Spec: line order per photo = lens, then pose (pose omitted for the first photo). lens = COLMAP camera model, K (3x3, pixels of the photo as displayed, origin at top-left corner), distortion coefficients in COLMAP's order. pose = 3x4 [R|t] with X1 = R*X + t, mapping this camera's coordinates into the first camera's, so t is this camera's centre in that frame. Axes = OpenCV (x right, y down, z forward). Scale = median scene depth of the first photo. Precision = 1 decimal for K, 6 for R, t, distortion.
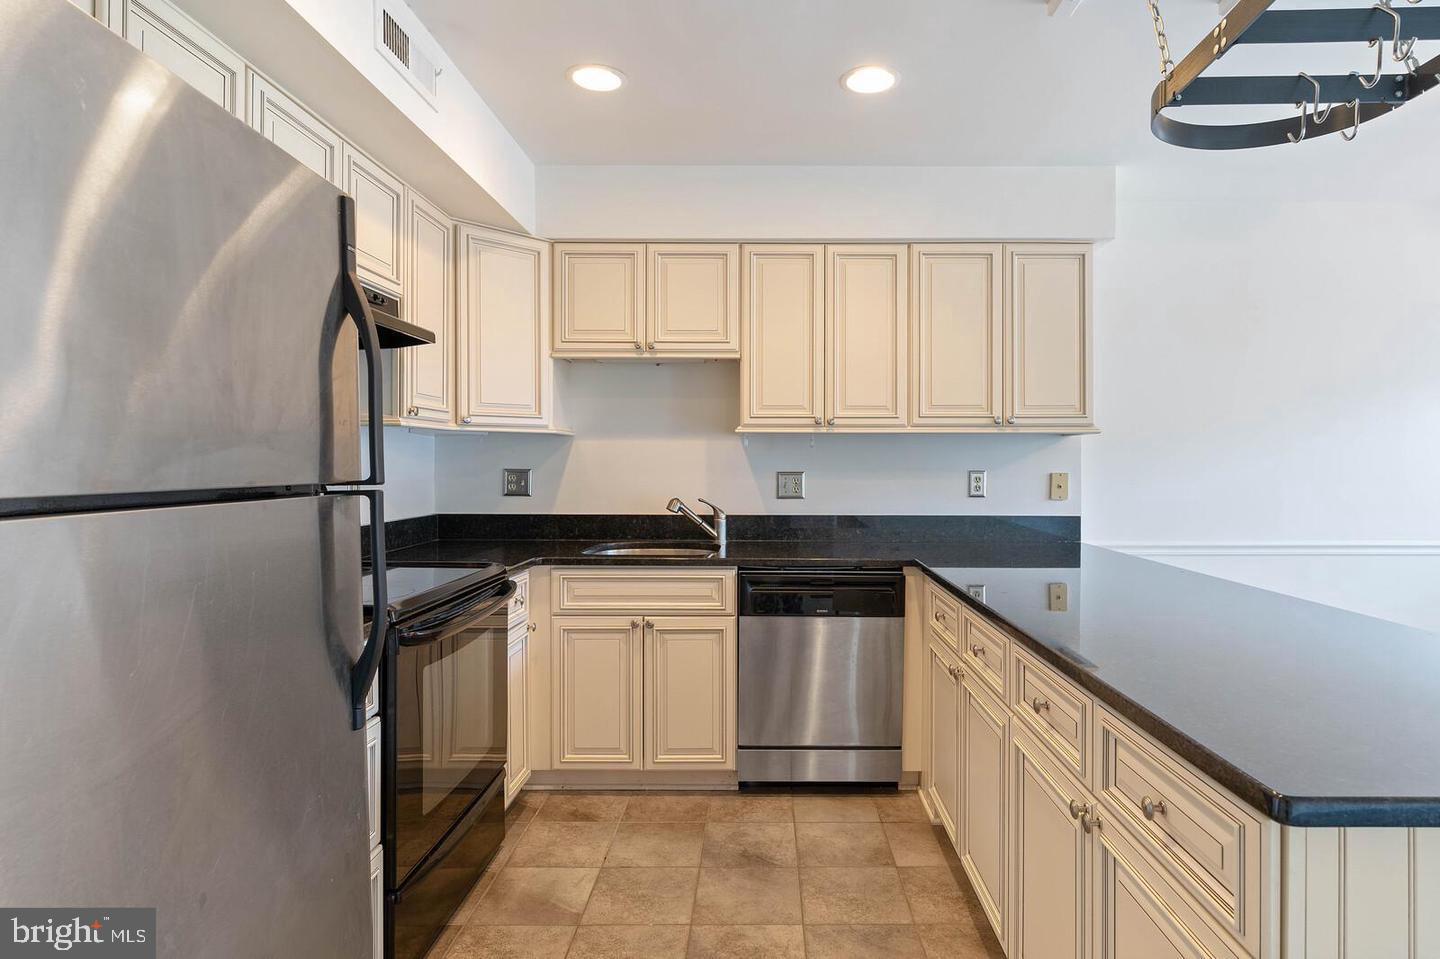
lens RADIAL K [[783.9, 0, 776.3], [0, 783.9, 467.5], [0, 0, 1]] dist [-0.007280, -0.001002]
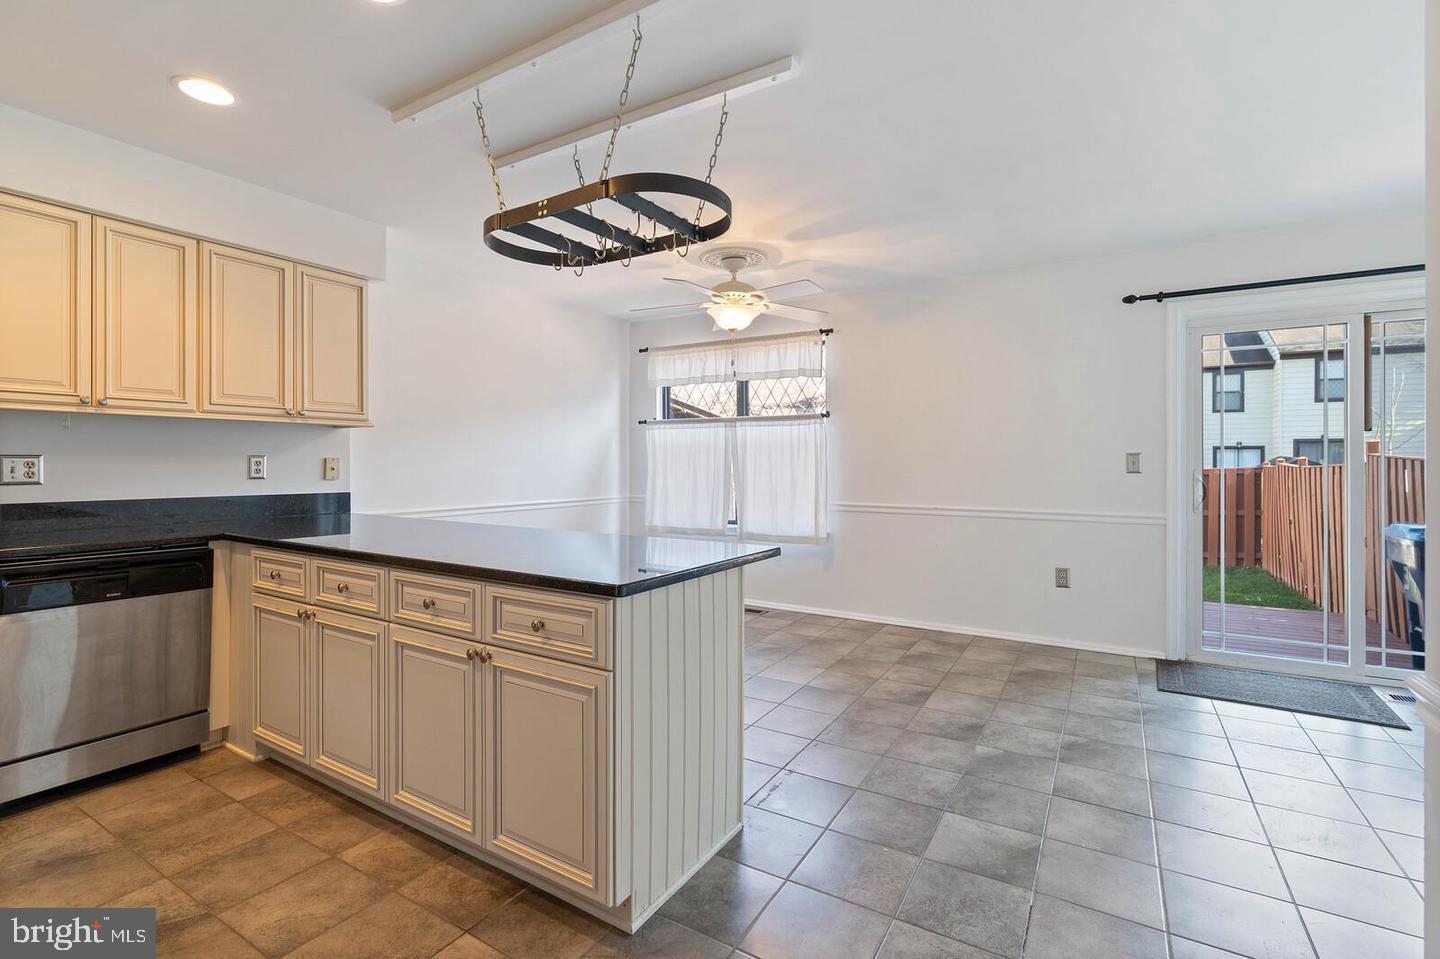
lens RADIAL K [[652.2, 0, 713.9], [0, 652.2, 463.8], [0, 0, 1]] dist [-0.004306, -0.000085]
pose [[0.532852, -0.001363, 0.846207, -0.204184], [0.001269, 0.999999, 0.000812, 0.017708], [-0.846207, 0.000641, 0.532853, -0.060096]]
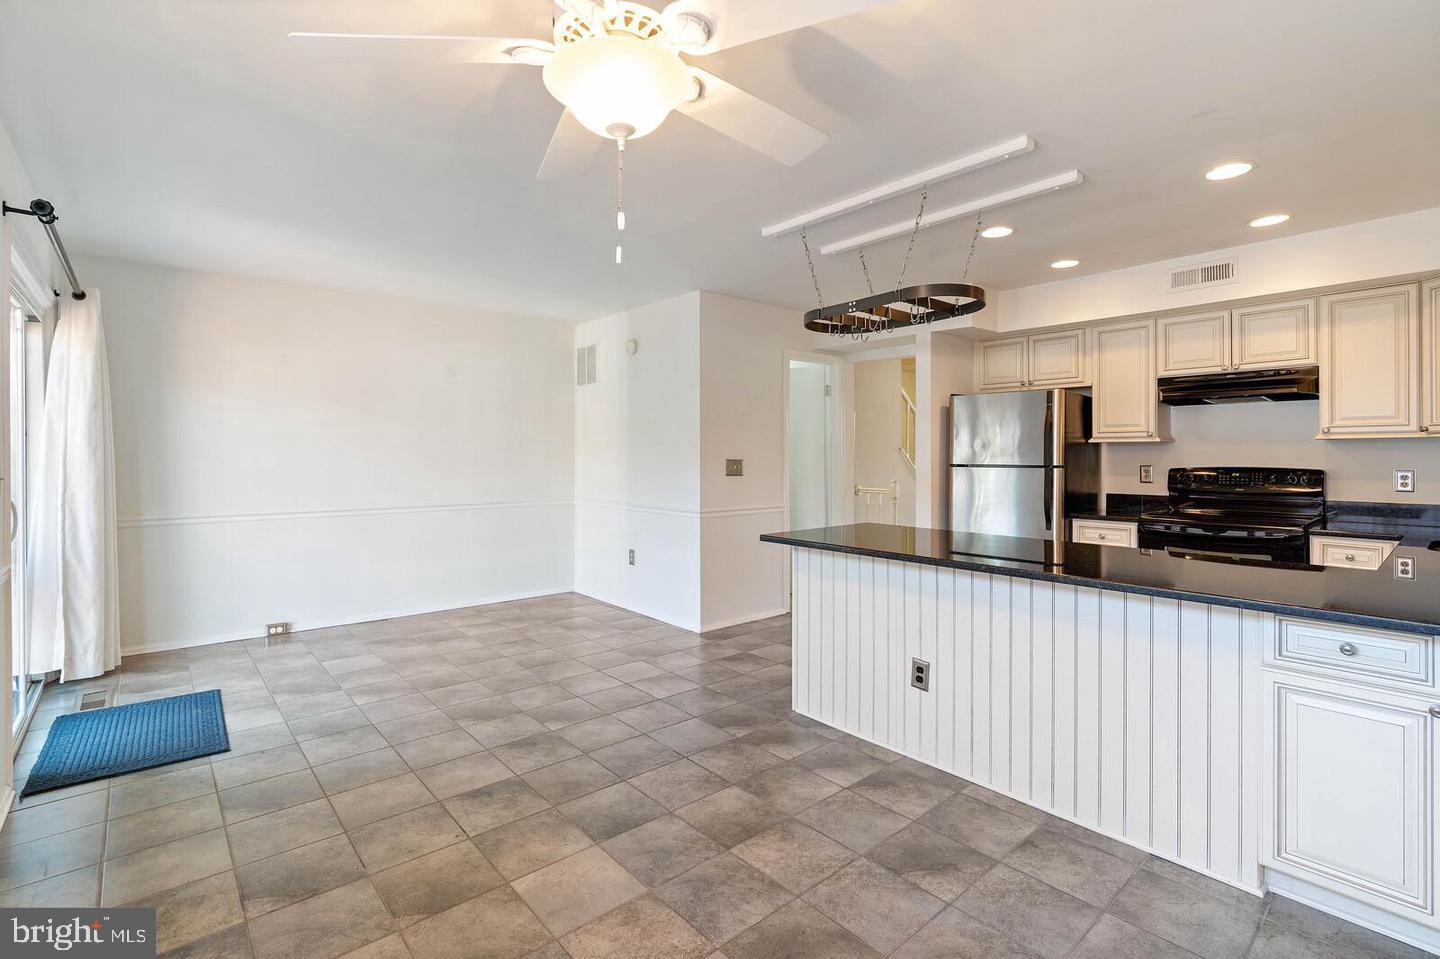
lens RADIAL K [[659.3, 0, 723.9], [0, 659.3, 452.4], [0, 0, 1]] dist [-0.006904, -0.000171]
pose [[-0.756409, -0.003154, -0.654091, 1.116508], [-0.004179, 0.999991, 0.000010, -0.014886], [0.654085, 0.002741, -0.756416, 0.966768]]
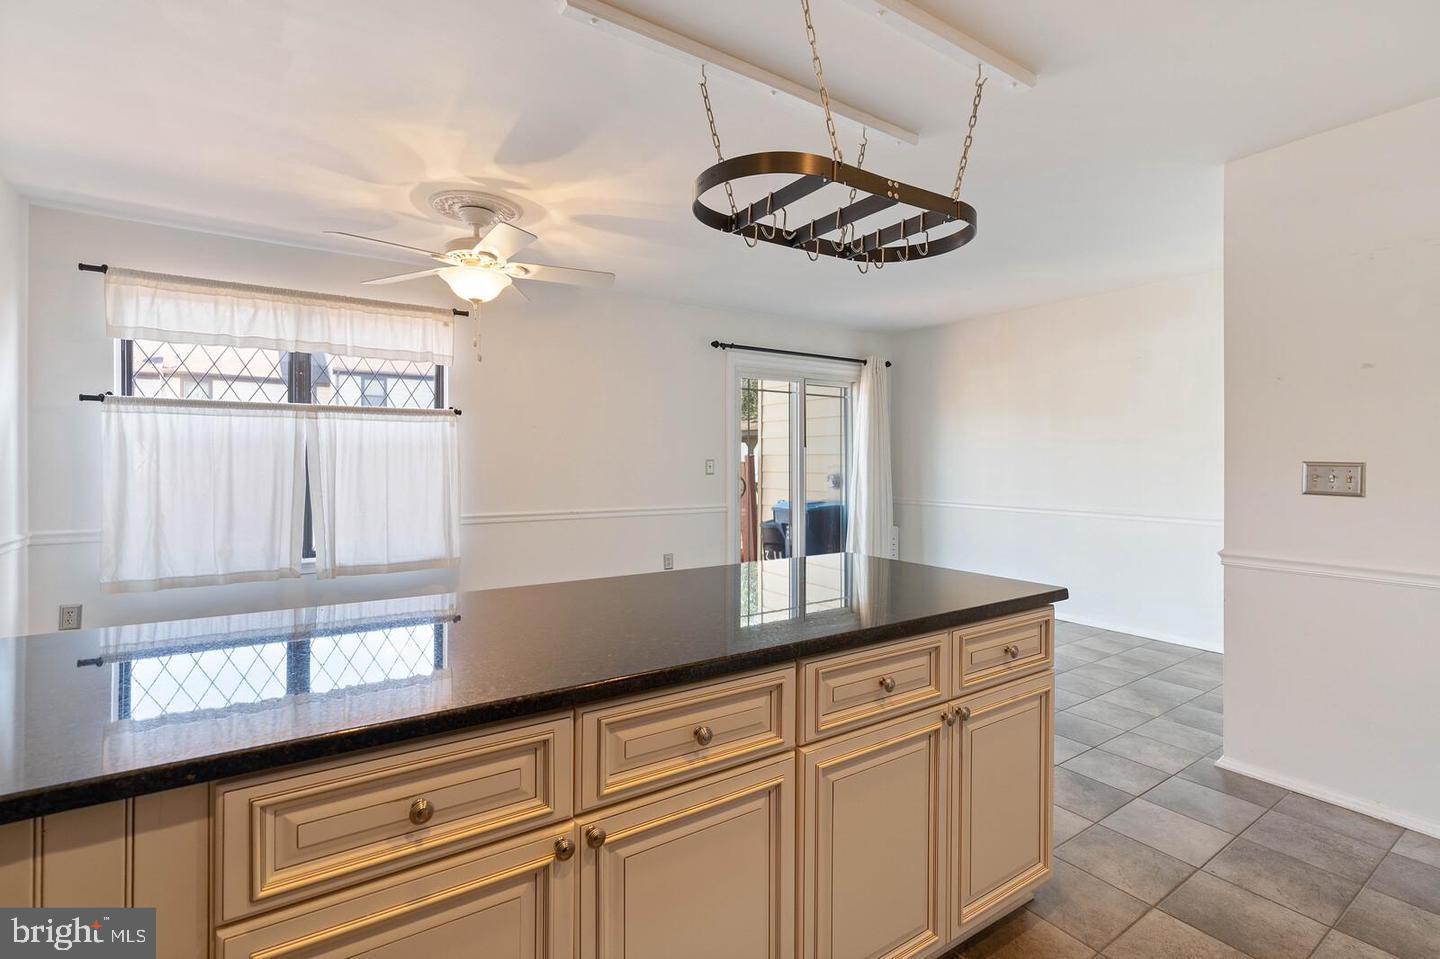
lens RADIAL K [[659.5, 0, 718.4], [0, 659.5, 455.3], [0, 0, 1]] dist [-0.003256, 0.000398]
pose [[-0.549319, 0.003629, 0.835605, -0.142196], [0.001191, 0.999993, -0.003560, -0.003961], [-0.835612, -0.000960, -0.549319, 0.812108]]
